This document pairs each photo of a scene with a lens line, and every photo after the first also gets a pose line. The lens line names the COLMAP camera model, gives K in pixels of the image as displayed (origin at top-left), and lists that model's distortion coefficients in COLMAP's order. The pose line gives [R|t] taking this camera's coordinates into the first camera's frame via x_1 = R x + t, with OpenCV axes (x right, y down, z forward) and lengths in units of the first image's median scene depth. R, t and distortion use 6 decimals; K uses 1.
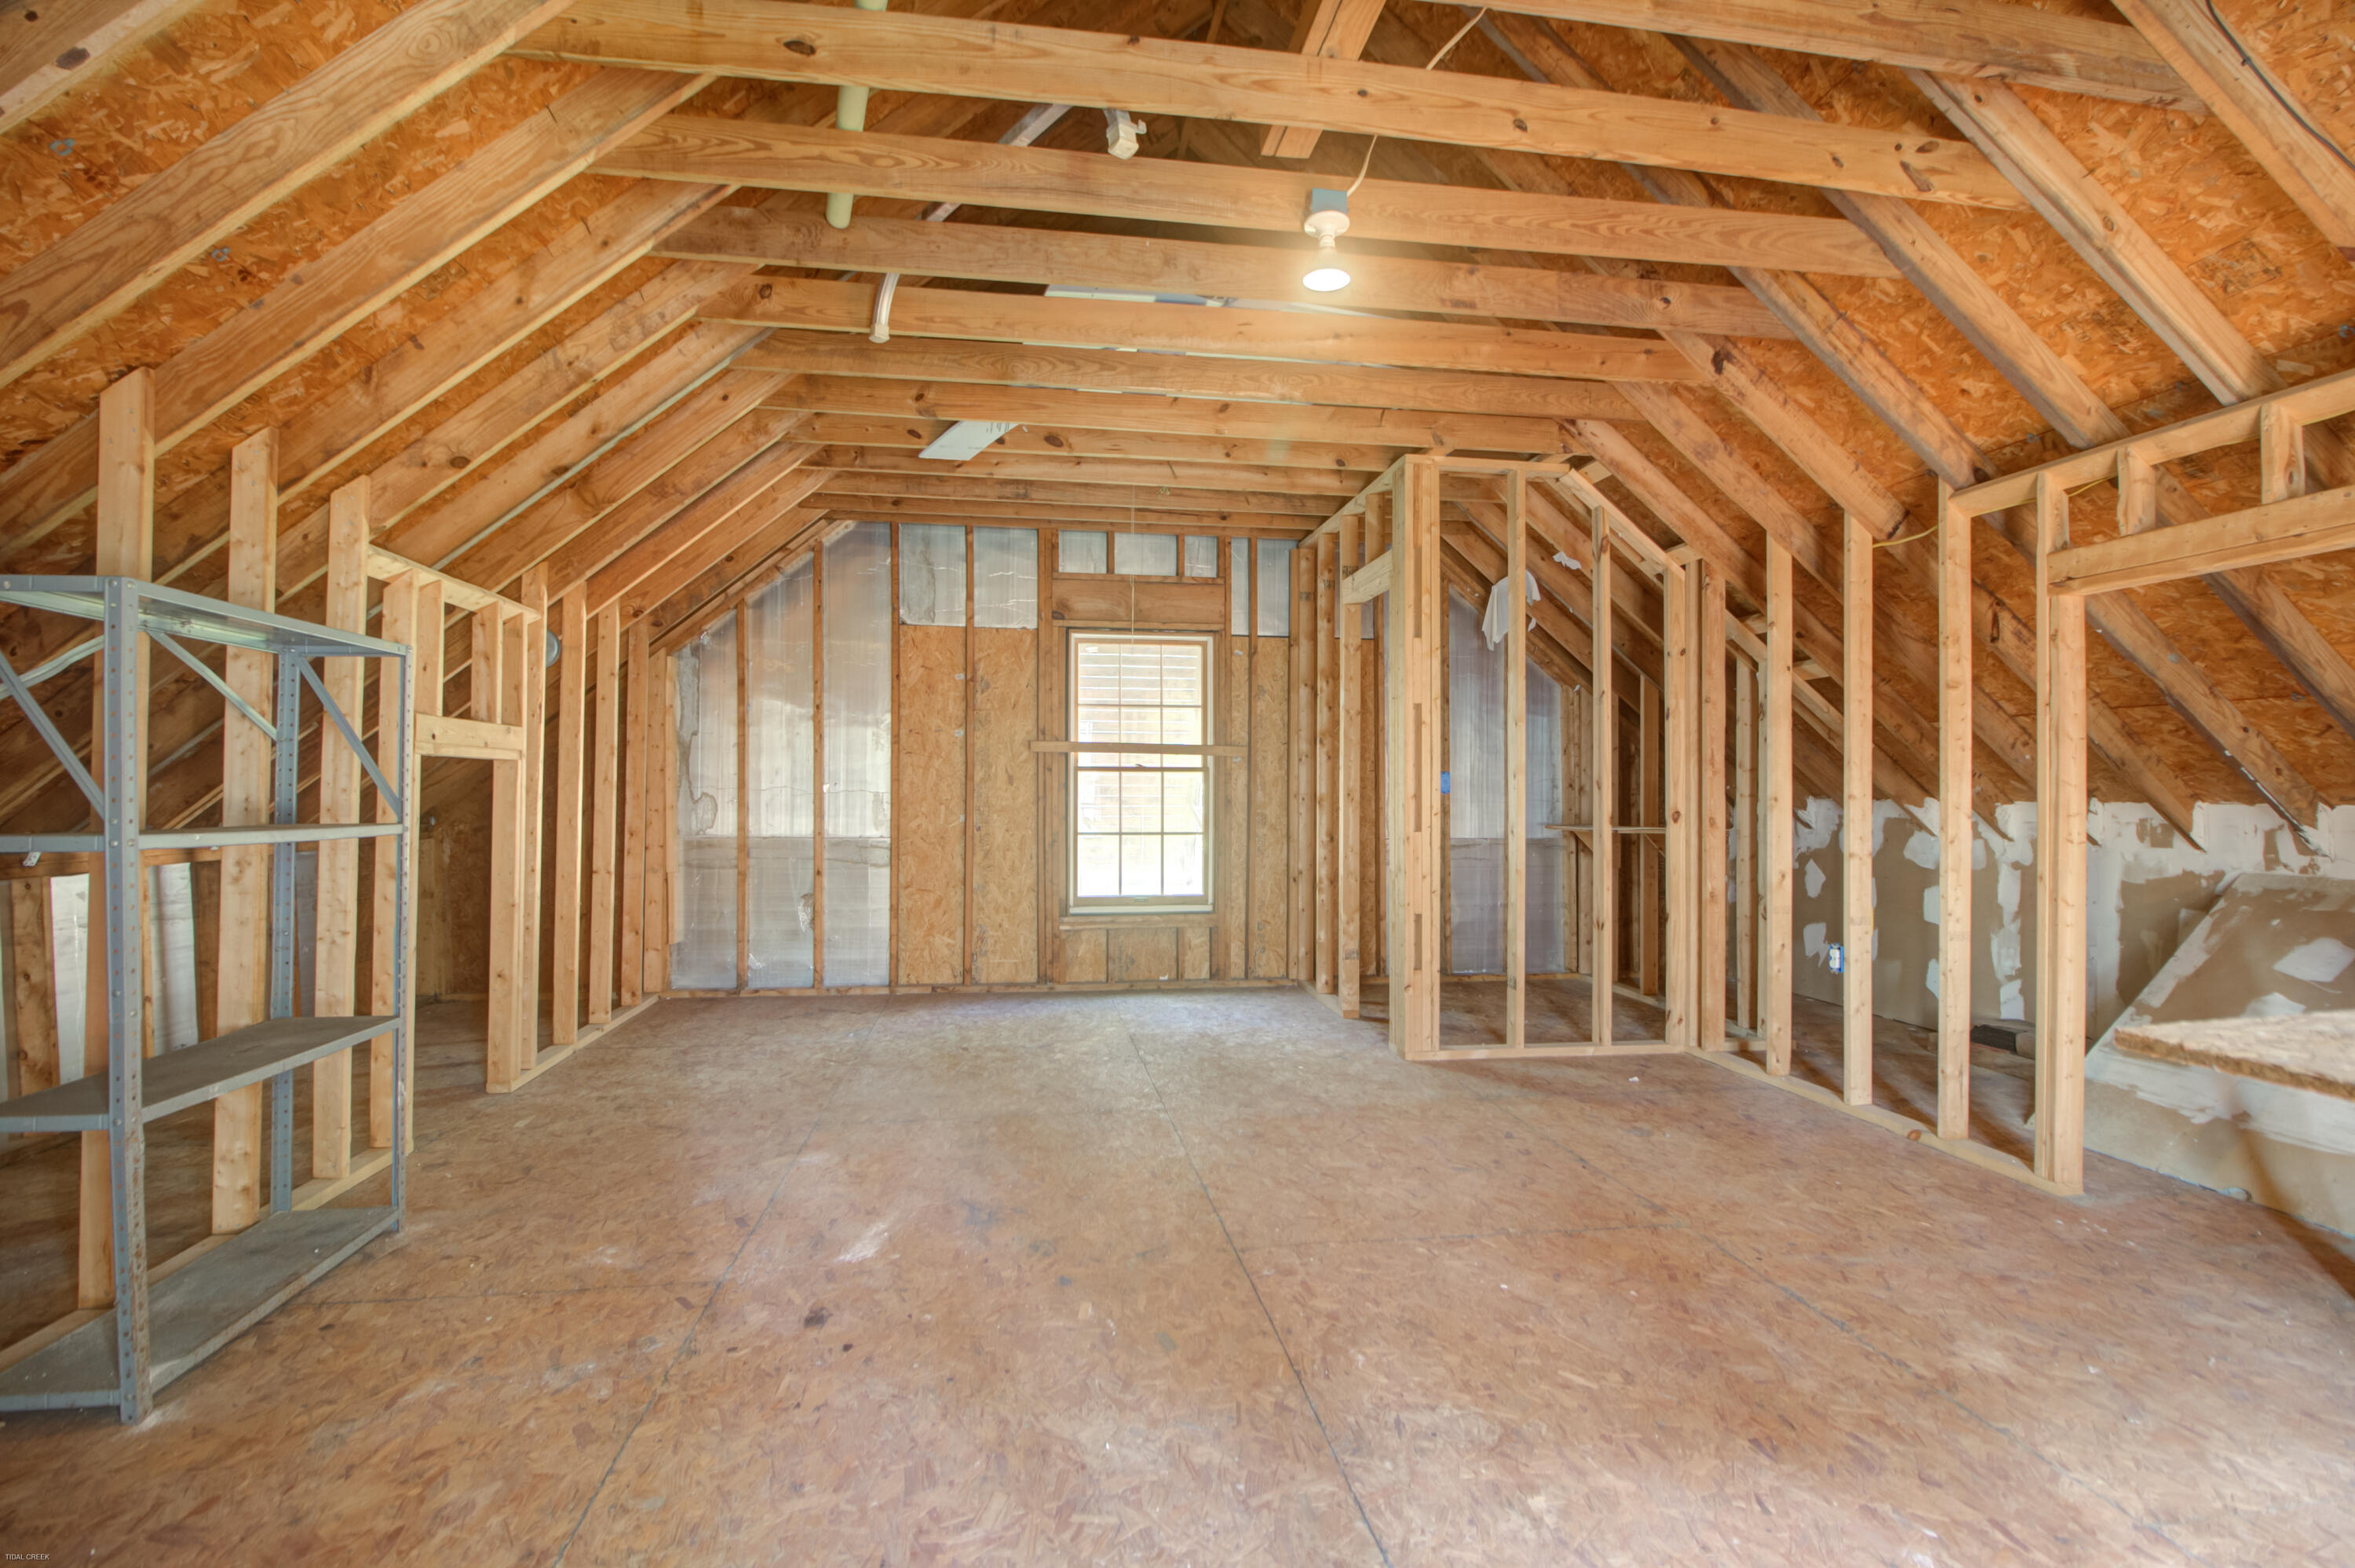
lens RADIAL K [[1094.3, 0, 1168.2], [0, 1094.3, 778.9], [0, 0, 1]] dist [-0.011762, -0.000647]
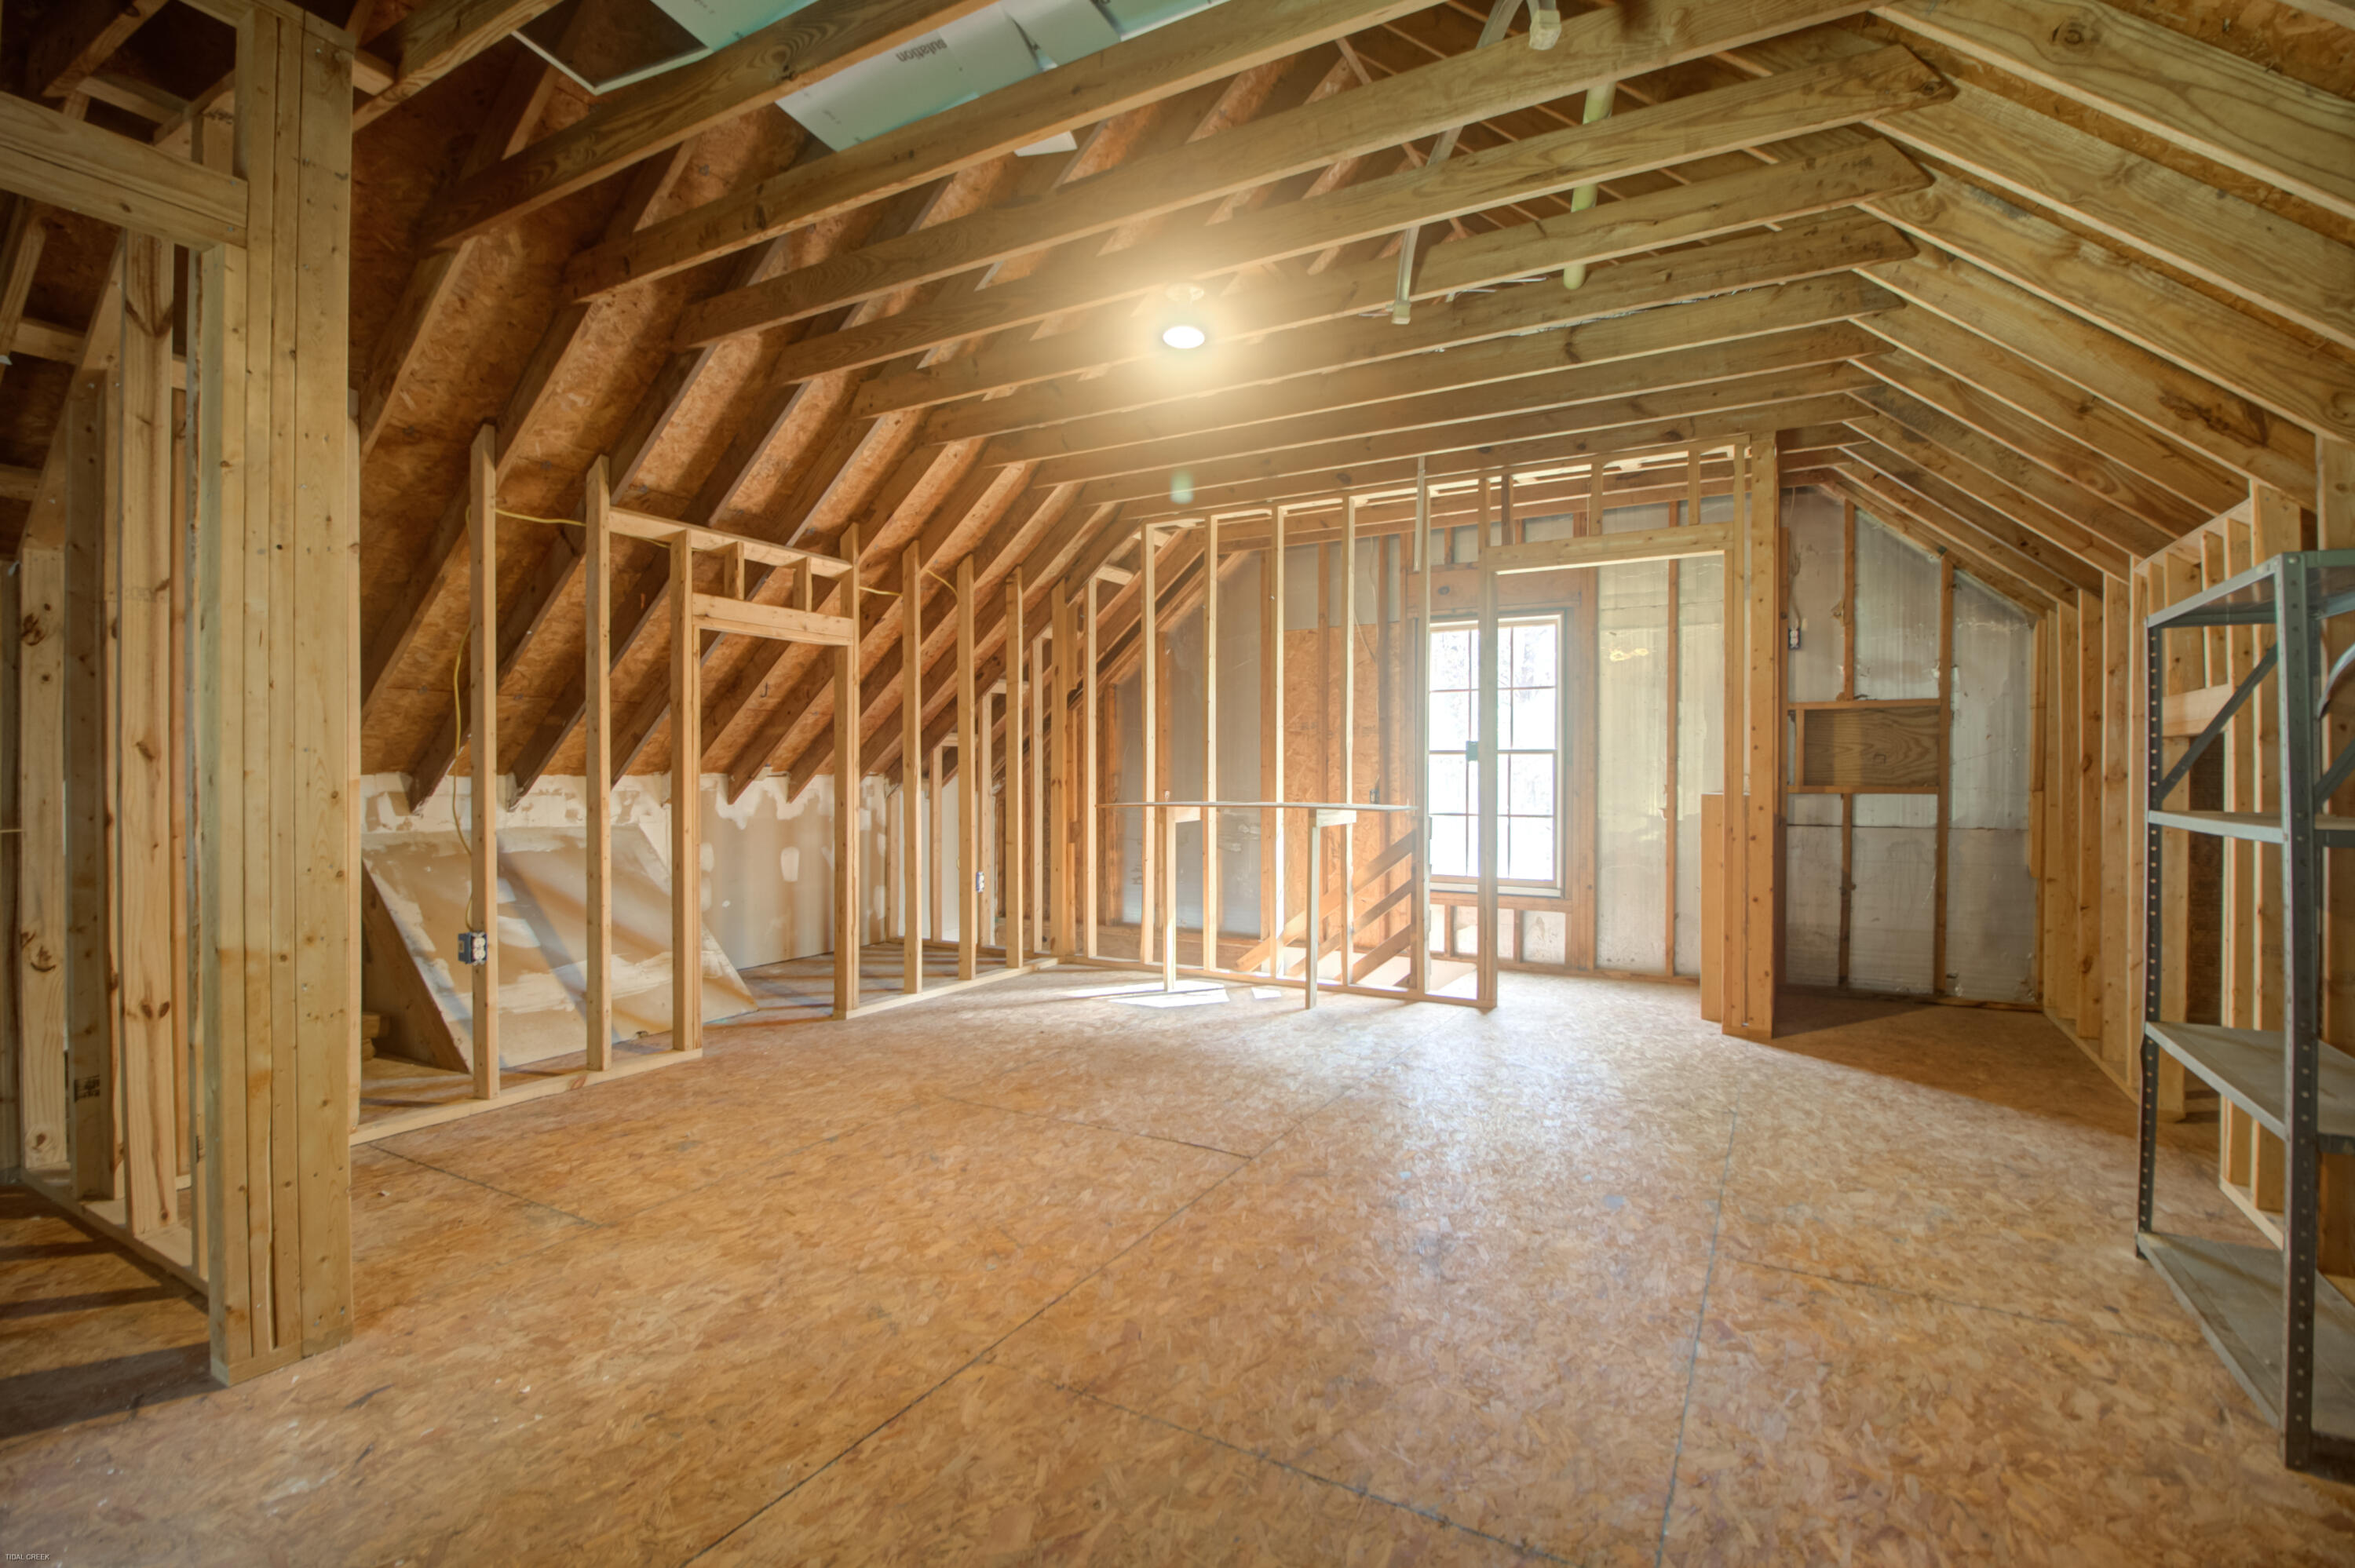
lens RADIAL K [[1094.3, 0, 1168.2], [0, 1094.3, 778.9], [0, 0, 1]] dist [-0.011762, -0.000647]
pose [[-0.785111, -0.012187, 0.619235, -0.460487], [-0.014081, 0.999899, 0.001825, 0.013873], [-0.619195, -0.007287, -0.785203, 1.537924]]
